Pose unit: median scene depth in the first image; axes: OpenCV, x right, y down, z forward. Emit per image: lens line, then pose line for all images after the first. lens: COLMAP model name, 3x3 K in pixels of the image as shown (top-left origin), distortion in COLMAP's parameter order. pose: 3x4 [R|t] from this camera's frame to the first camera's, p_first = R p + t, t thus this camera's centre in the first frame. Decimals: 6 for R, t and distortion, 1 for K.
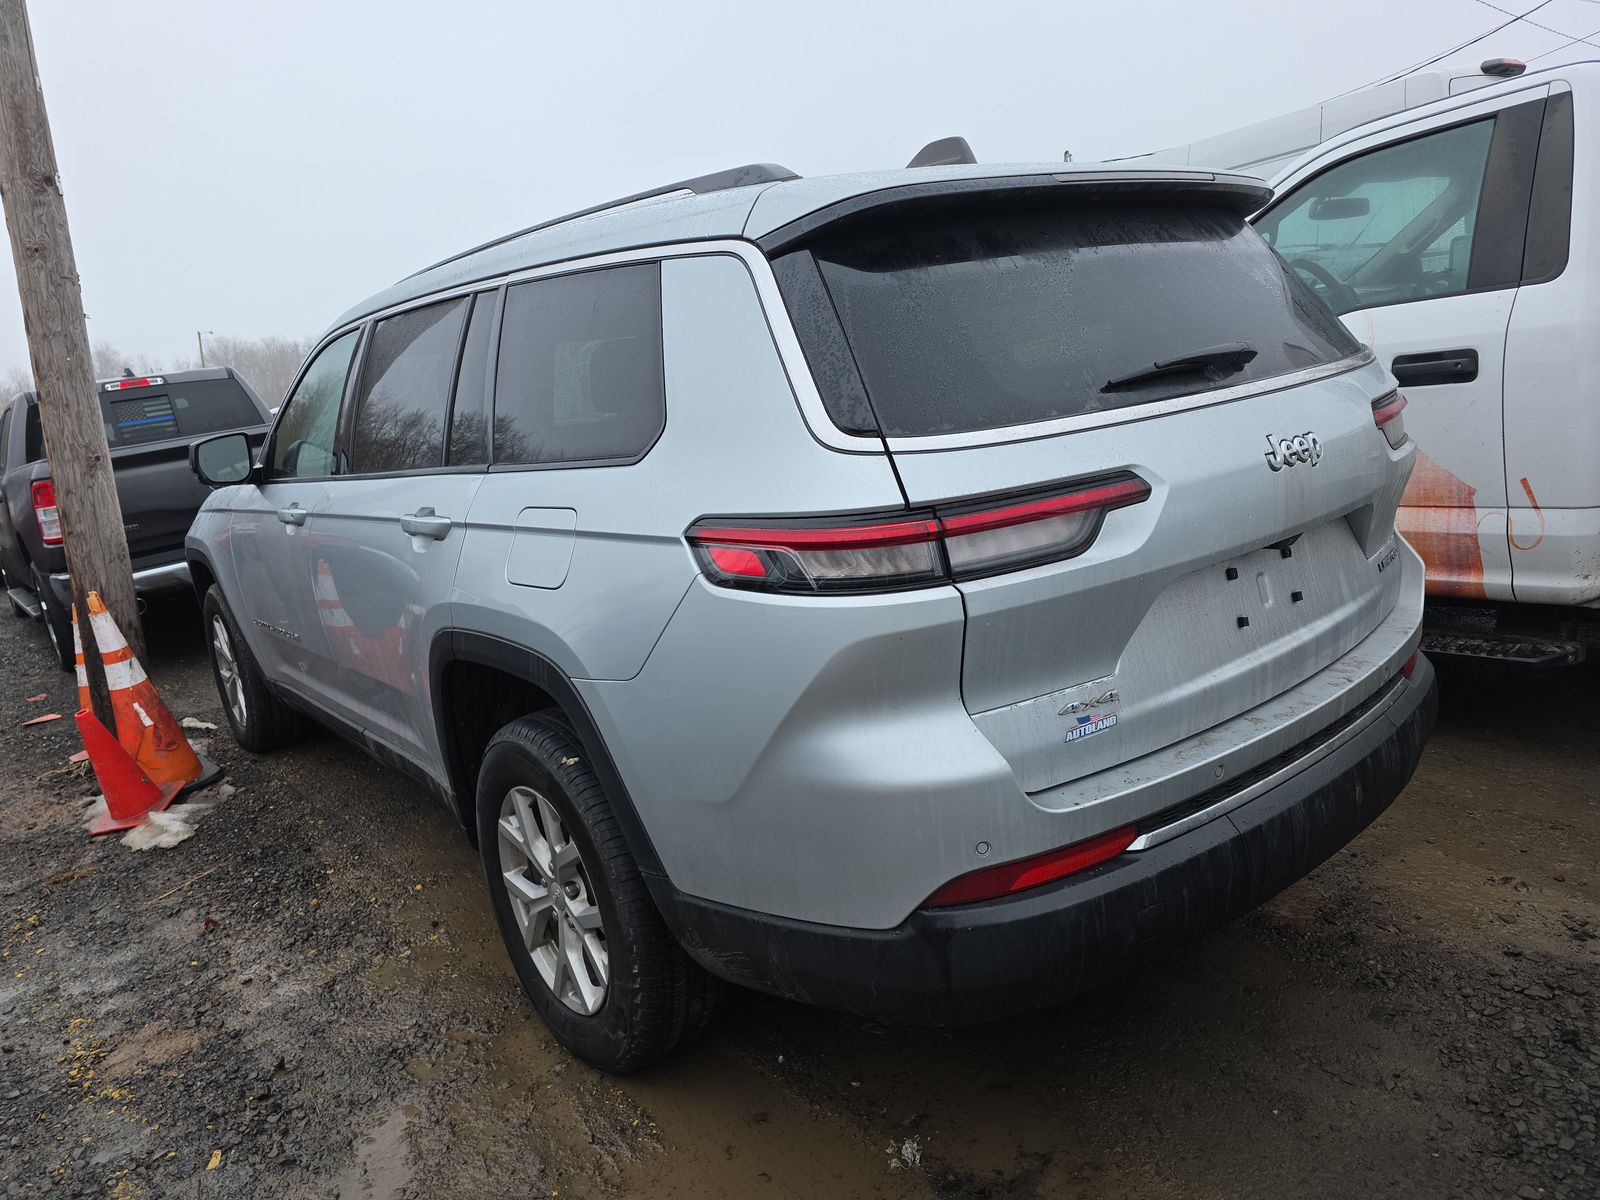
lens RADIAL K [[1072.4, 0, 802.4], [0, 1072.4, 597.0], [0, 0, 1]] dist [0.047282, -0.043486]
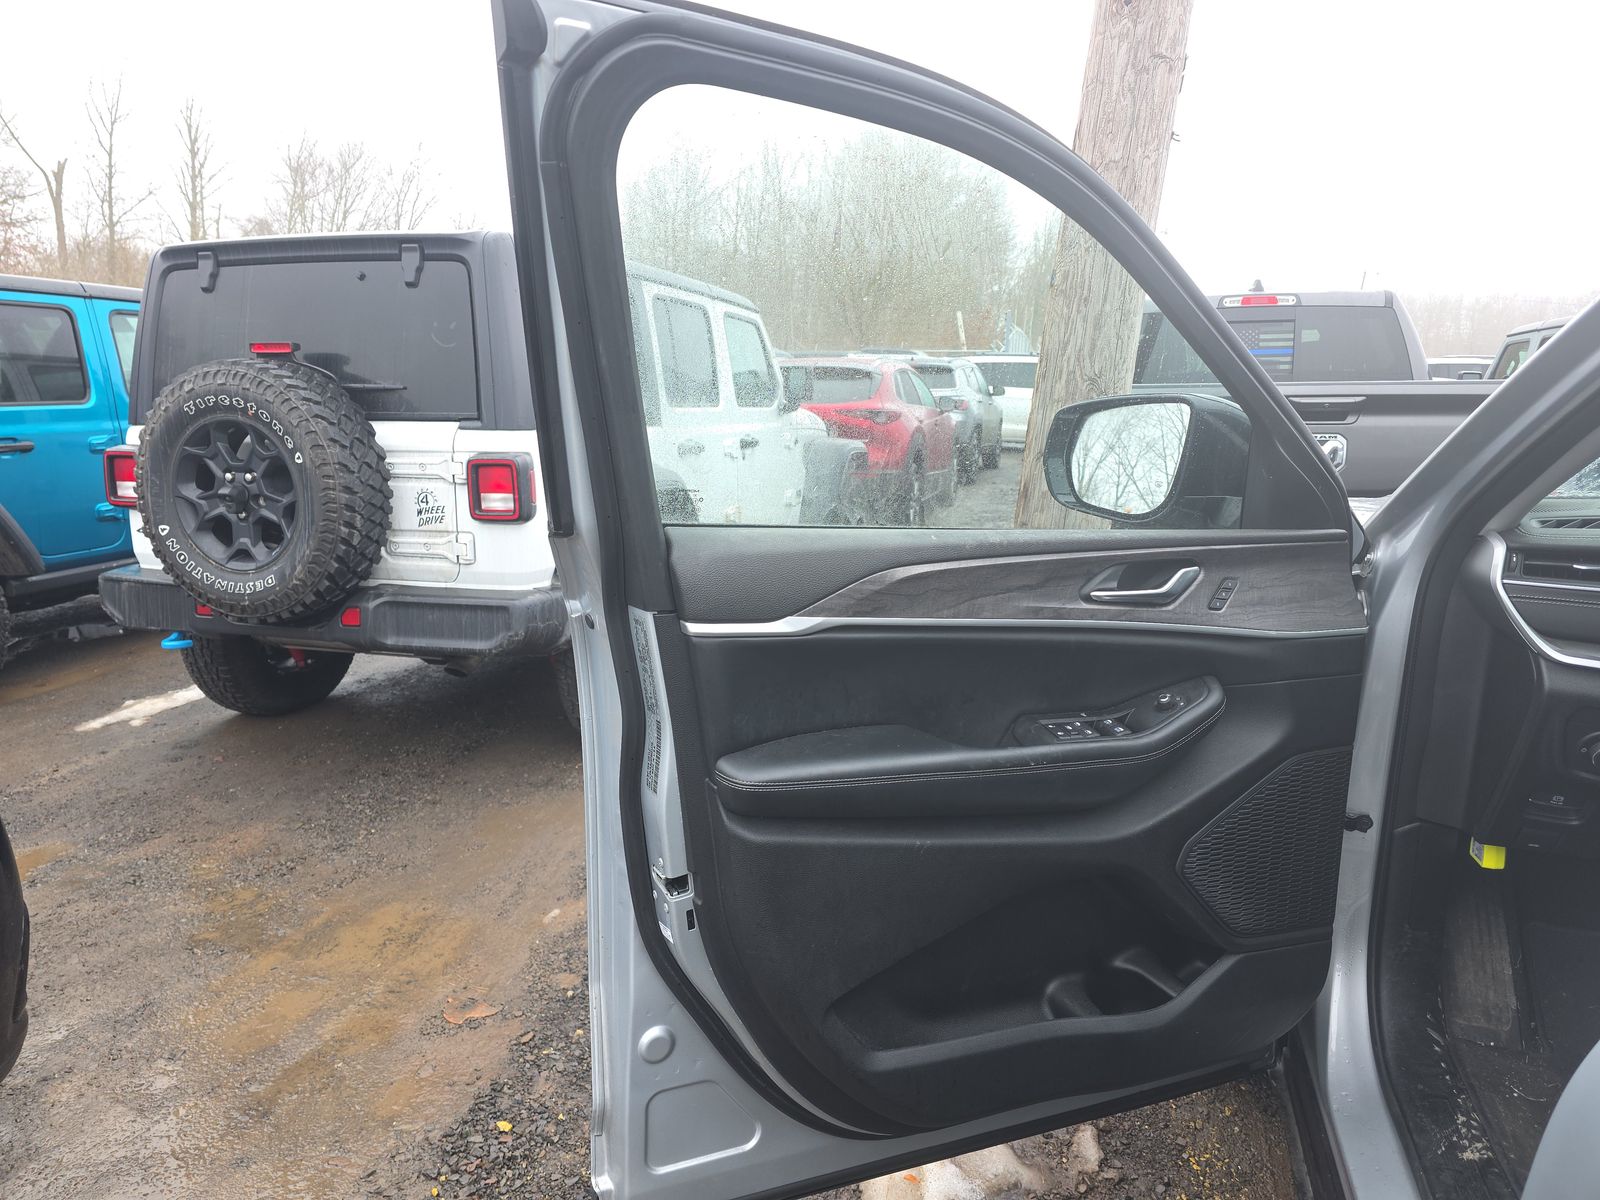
lens RADIAL K [[1072.4, 0, 804.7], [0, 1072.4, 585.0], [0, 0, 1]] dist [0.047282, -0.043486]
pose [[0.572799, 0.296911, -0.764032, -0.592816], [-0.268127, 0.948684, 0.167652, -0.184500], [0.774603, 0.108827, 0.623015, 1.119163]]
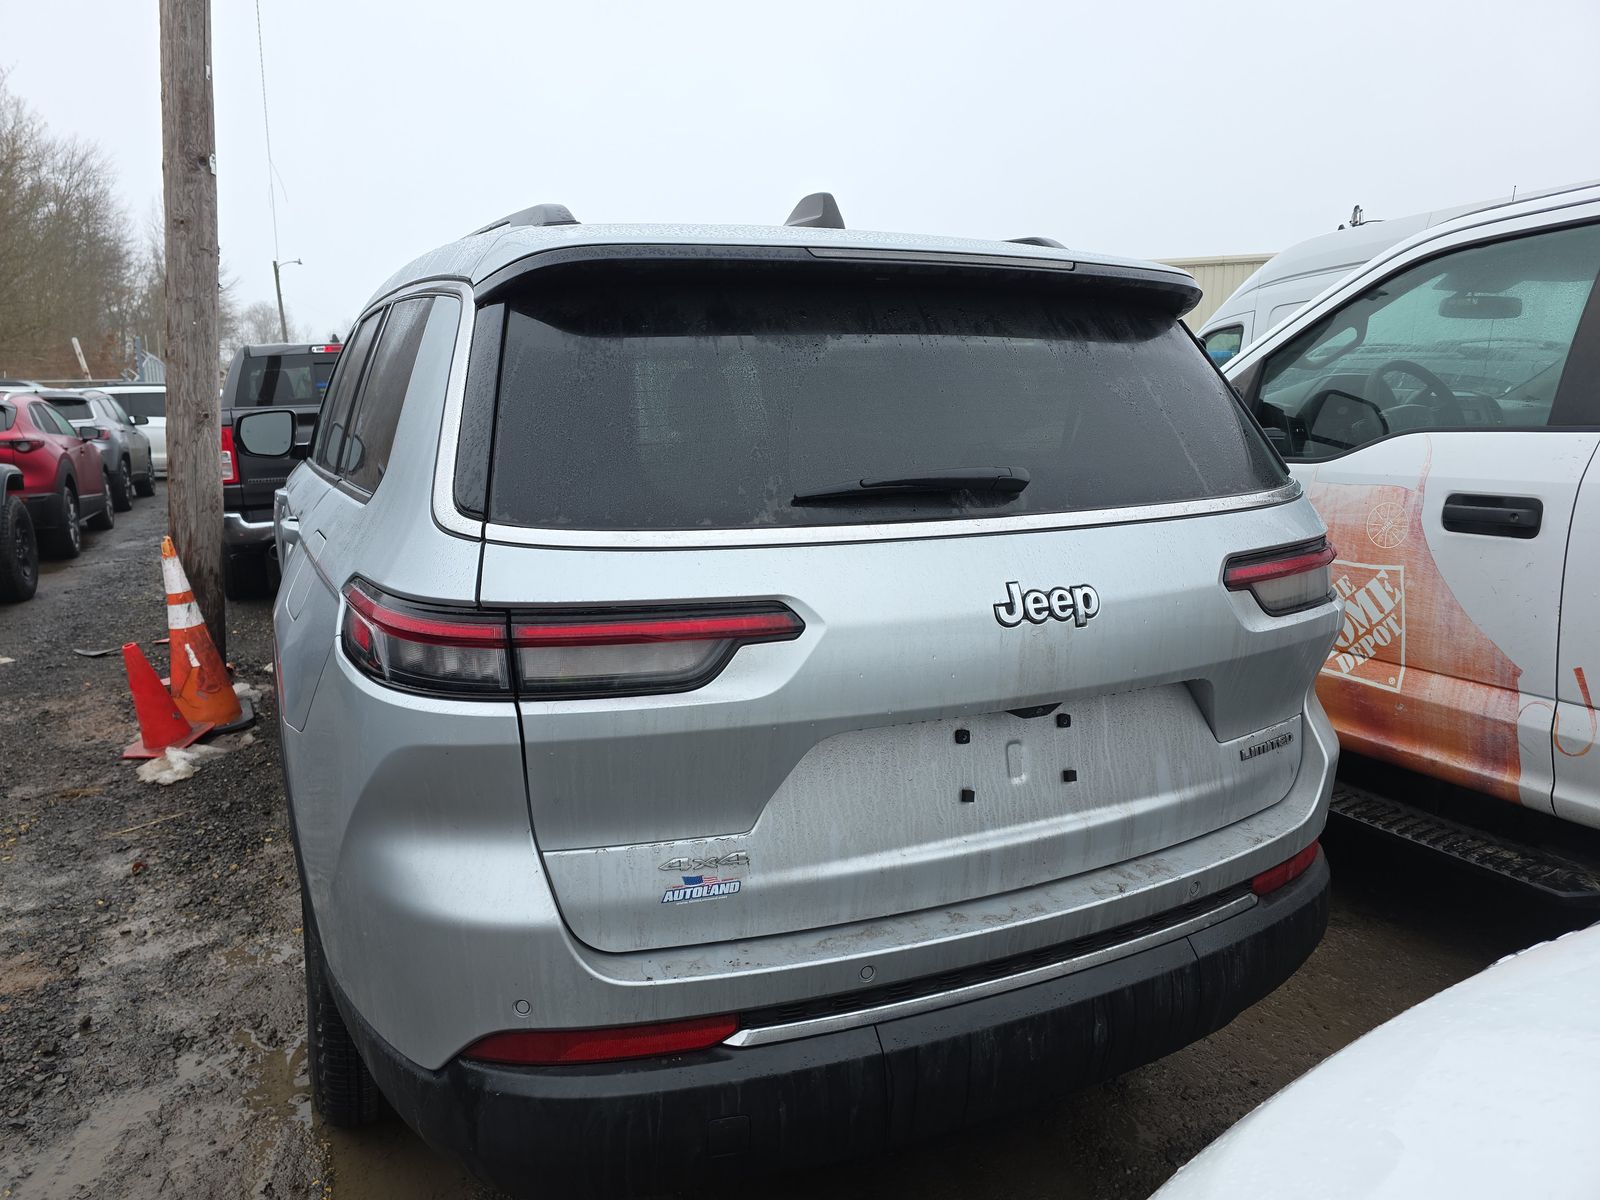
lens RADIAL K [[1072.4, 0, 792.3], [0, 1072.4, 596.0], [0, 0, 1]] dist [0.047282, -0.043486]
pose [[0.964759, 0.159183, -0.209527, 0.351756], [-0.163032, 0.986620, -0.001113, -0.088002], [0.206546, 0.035233, 0.977802, 0.127148]]
